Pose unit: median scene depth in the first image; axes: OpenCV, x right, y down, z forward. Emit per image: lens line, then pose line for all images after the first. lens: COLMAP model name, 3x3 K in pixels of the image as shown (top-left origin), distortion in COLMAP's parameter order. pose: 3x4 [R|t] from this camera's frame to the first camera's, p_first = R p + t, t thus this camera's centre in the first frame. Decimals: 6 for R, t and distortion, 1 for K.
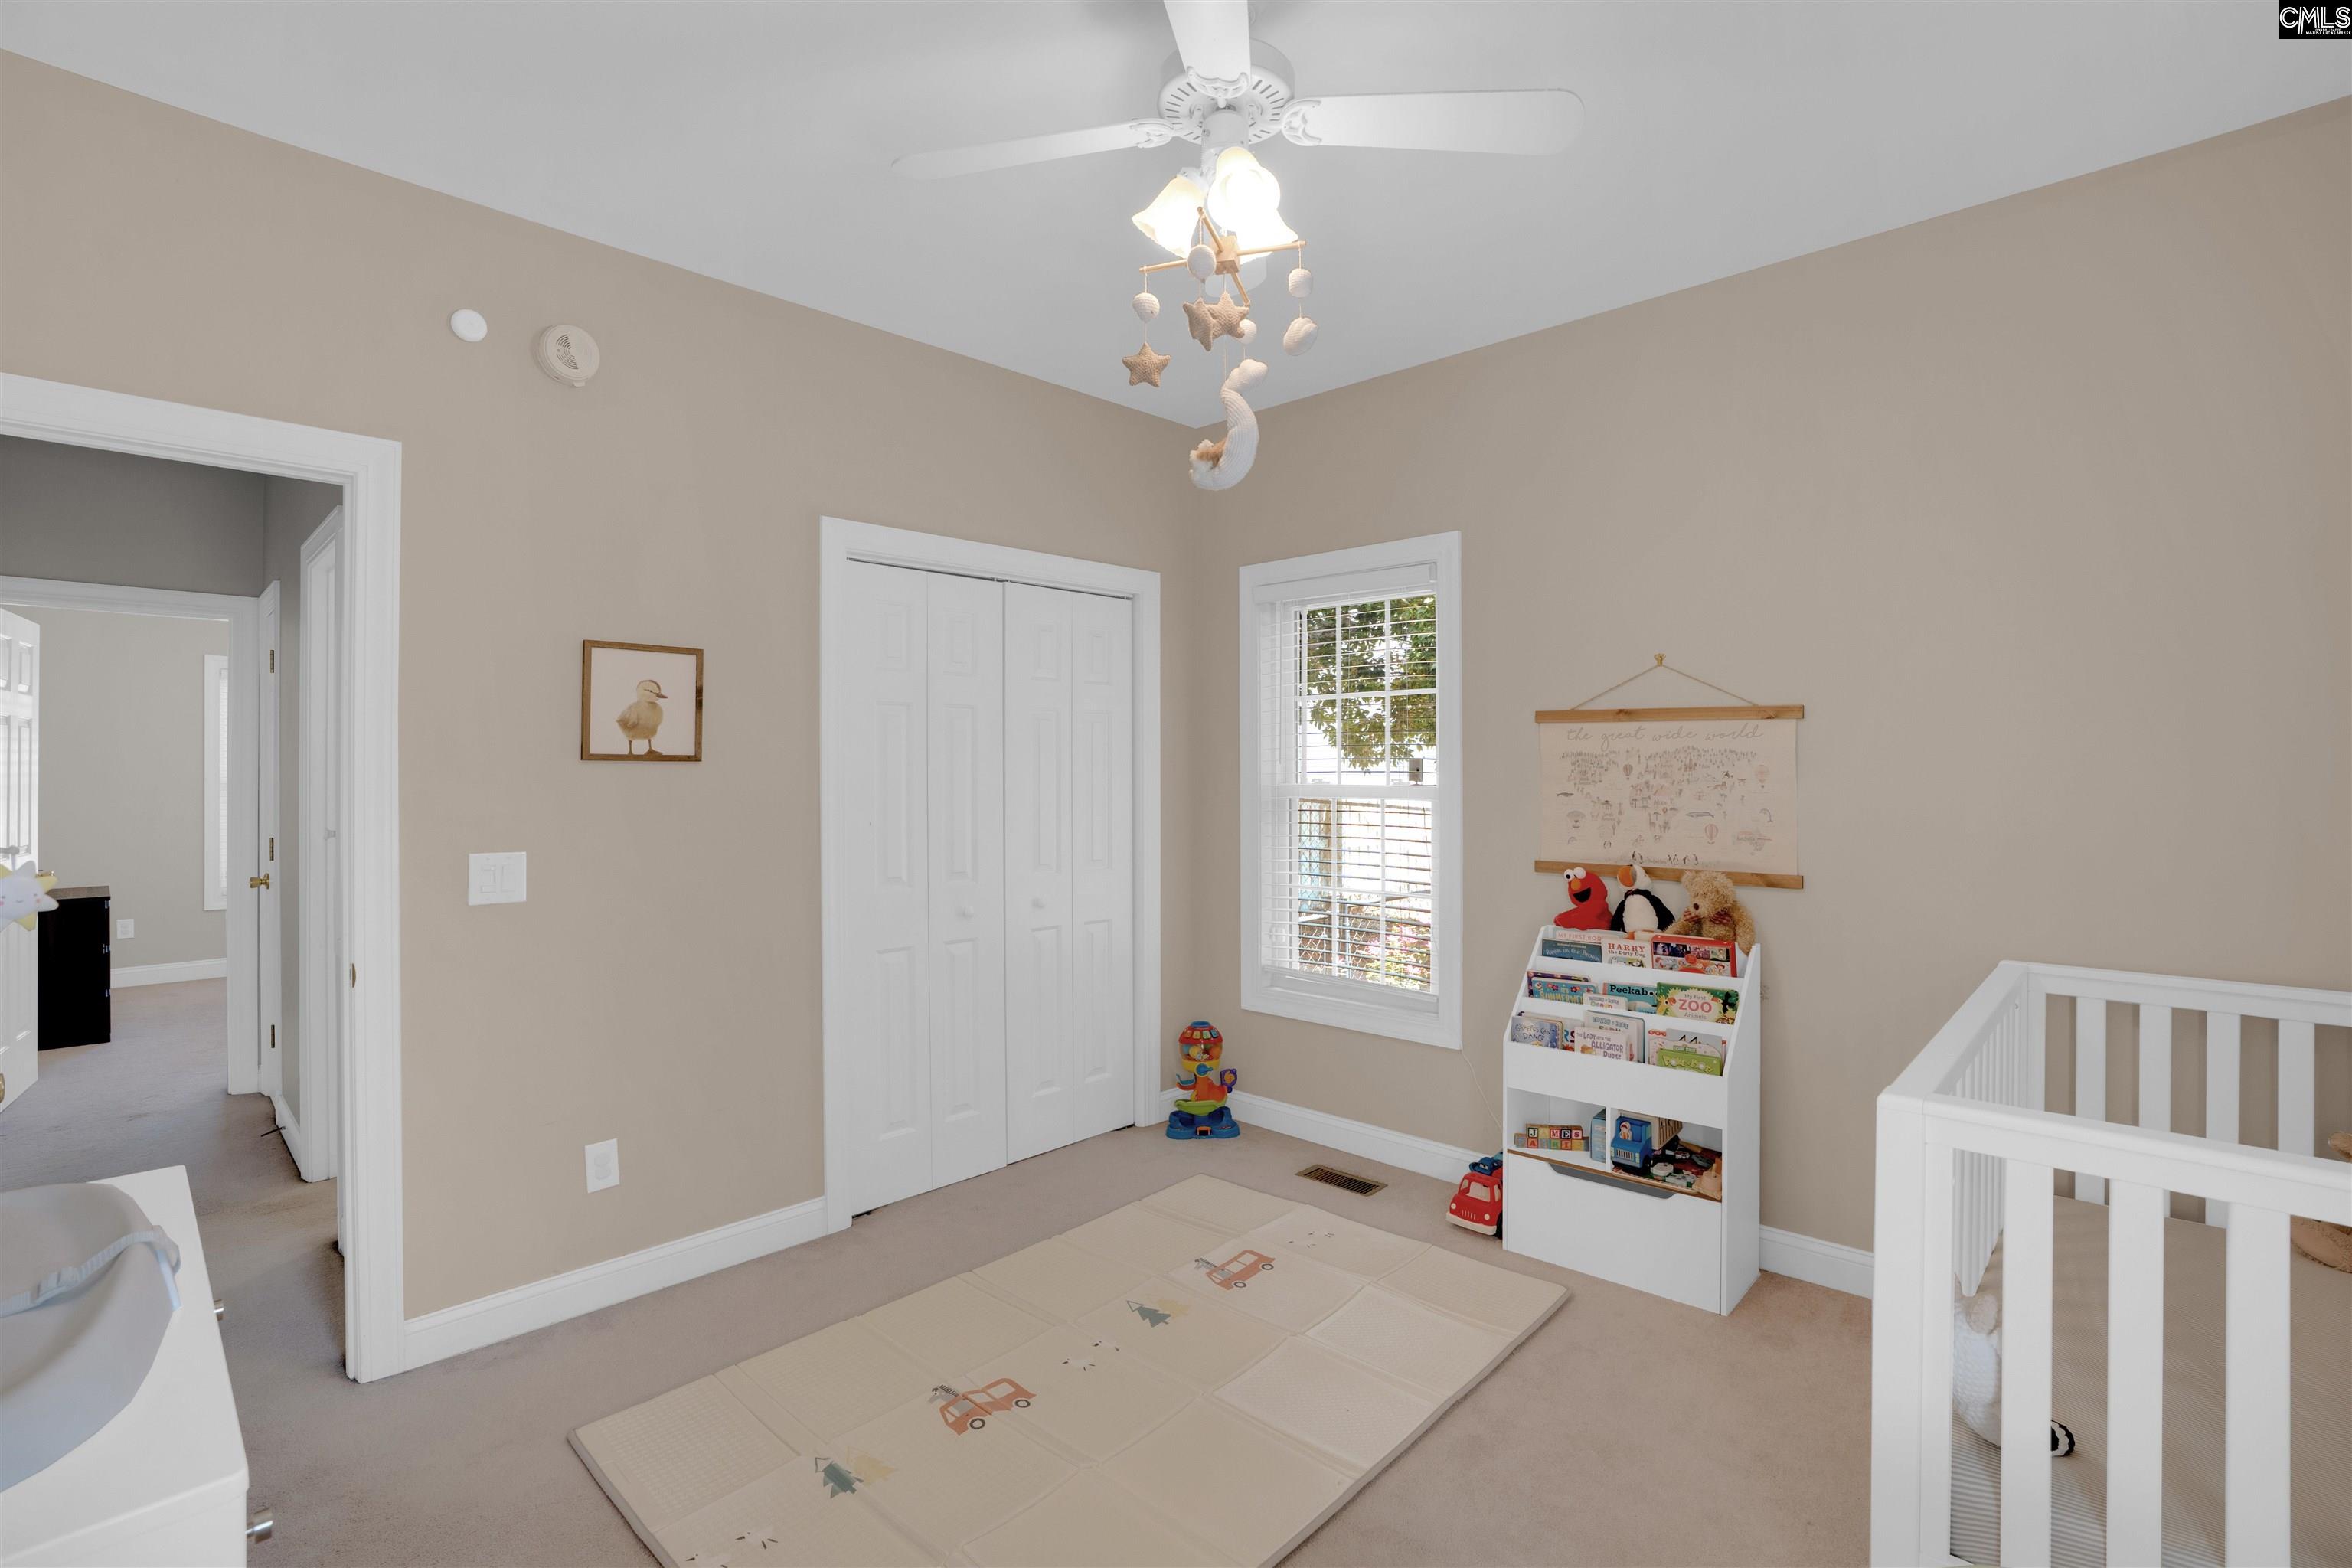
lens RADIAL K [[1102.7, 0, 1173.9], [0, 1102.7, 776.9], [0, 0, 1]] dist [-0.054614, 0.026583]
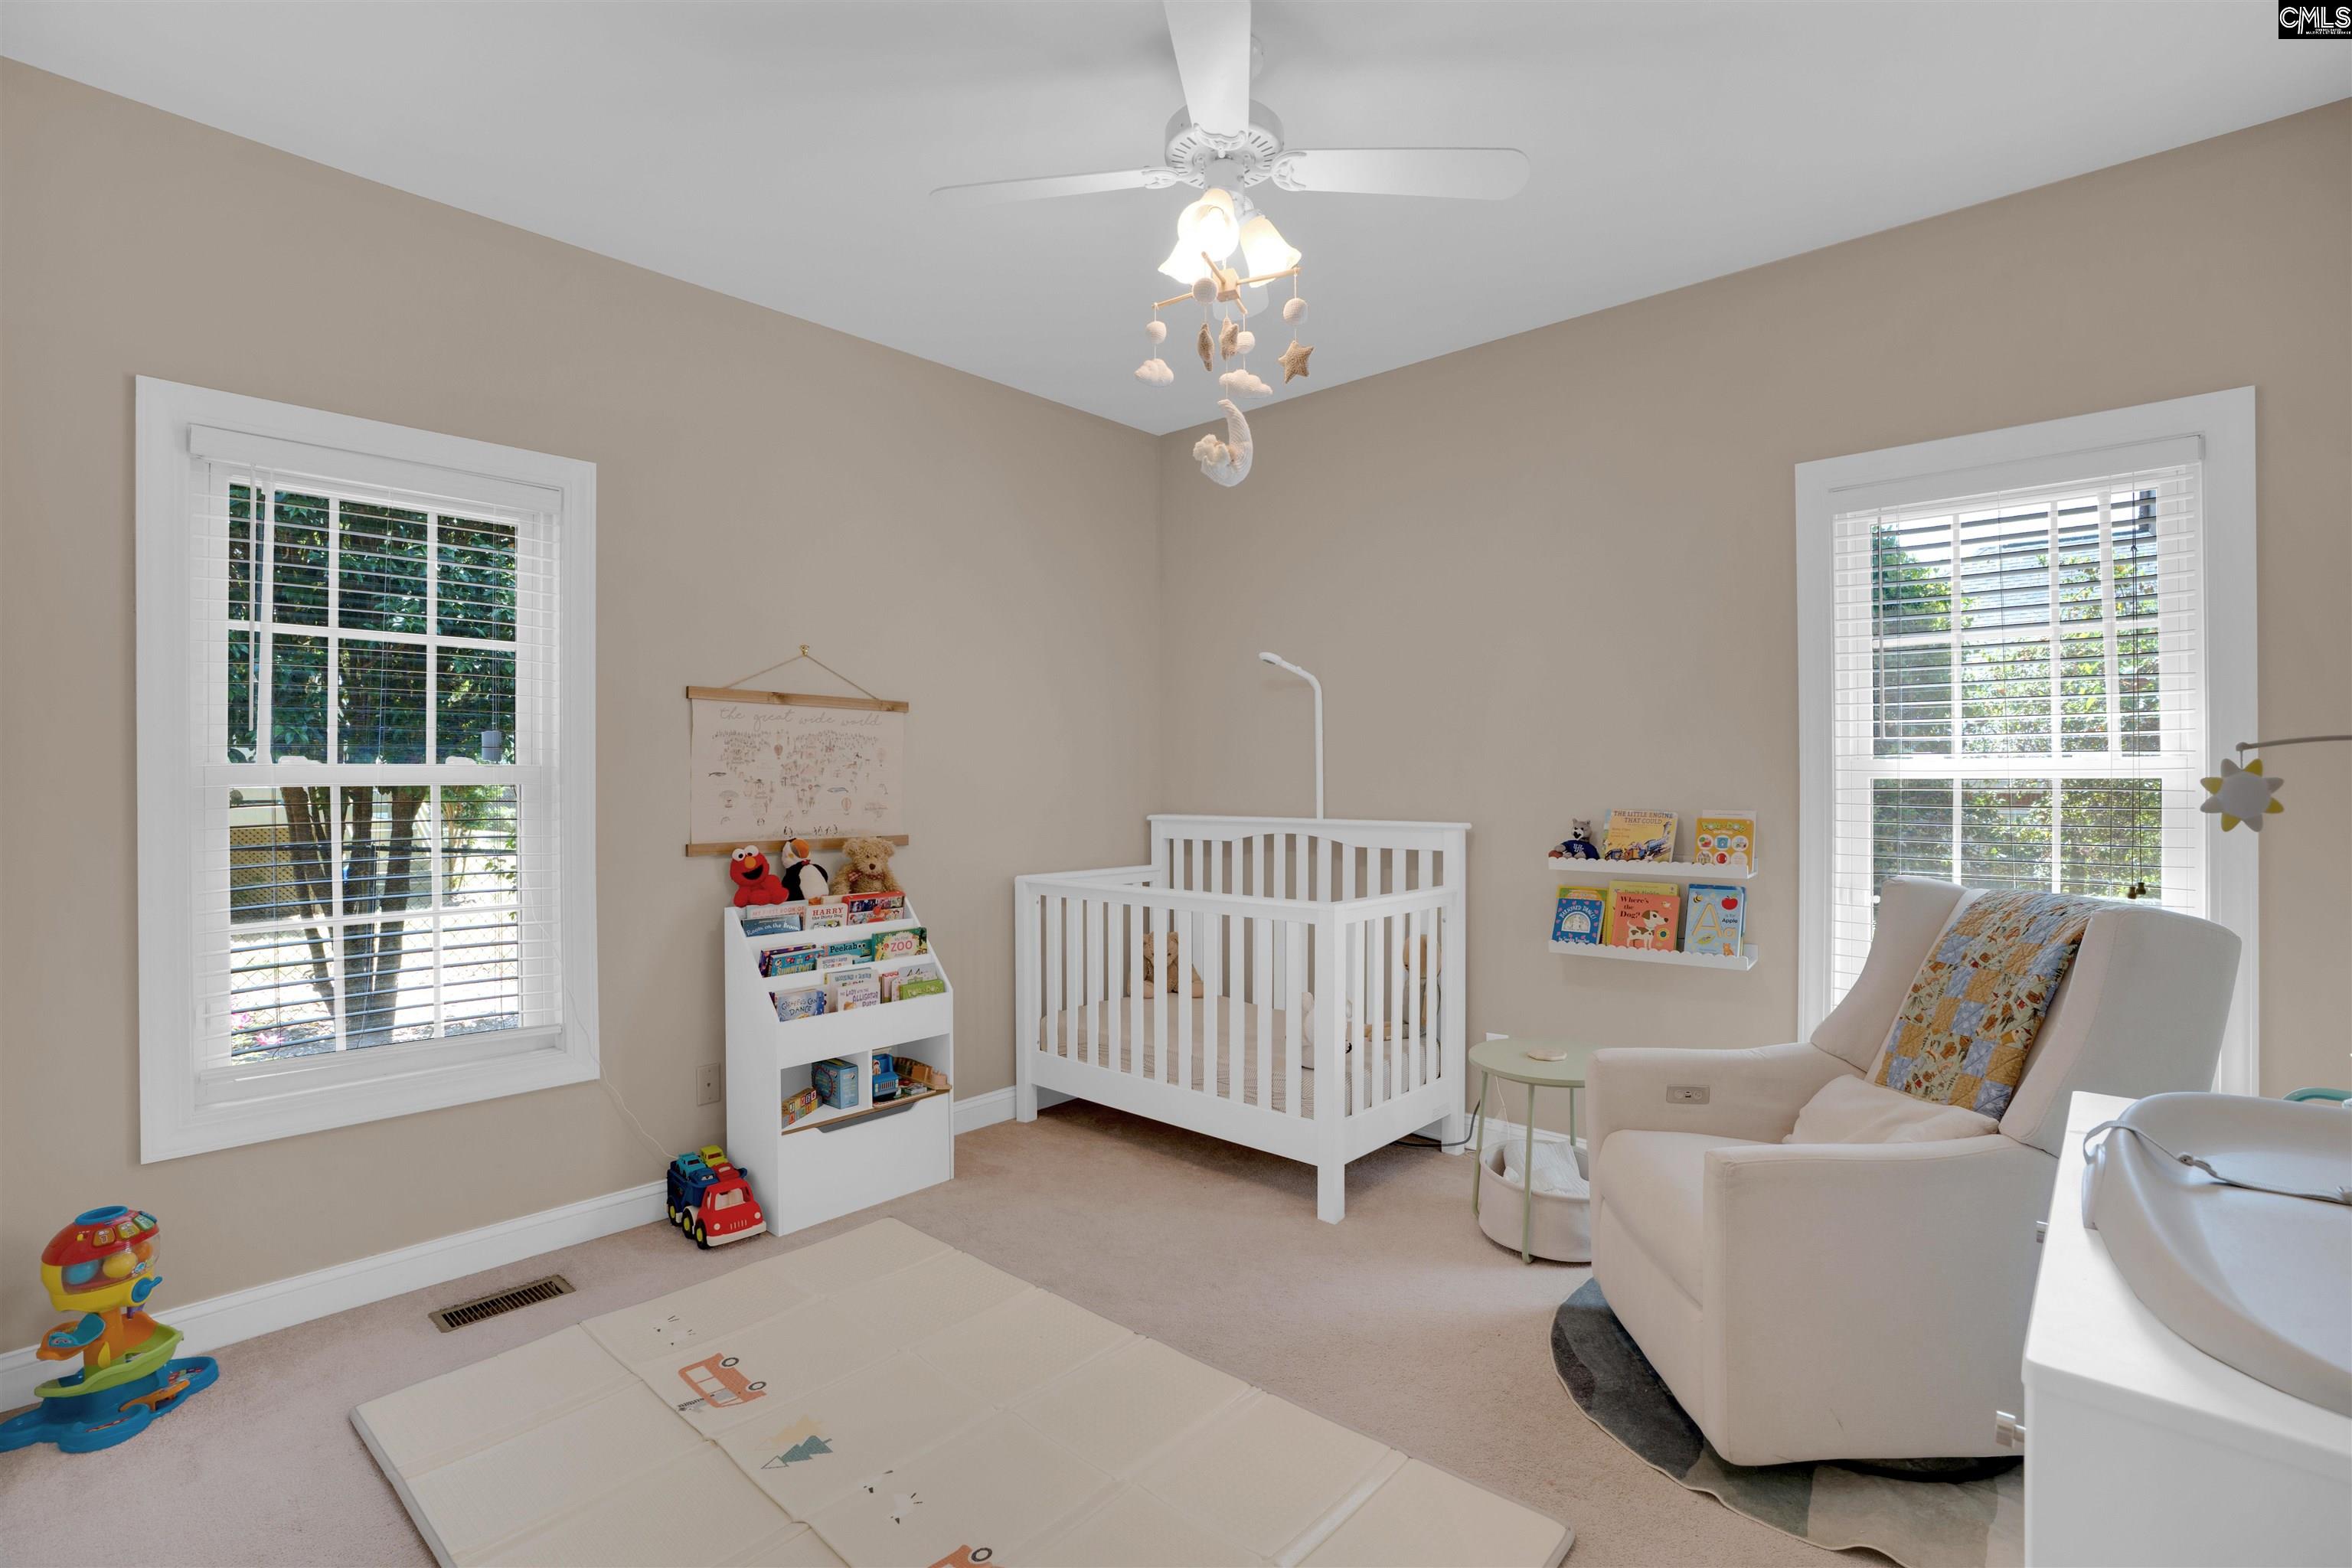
lens RADIAL K [[1102.7, 0, 1173.9], [0, 1102.7, 776.9], [0, 0, 1]] dist [-0.054614, 0.026583]
pose [[-0.022569, 0.005131, 0.999732, -0.687358], [0.010613, 0.999932, -0.004893, 0.030347], [-0.999689, 0.010500, -0.022621, 0.670843]]
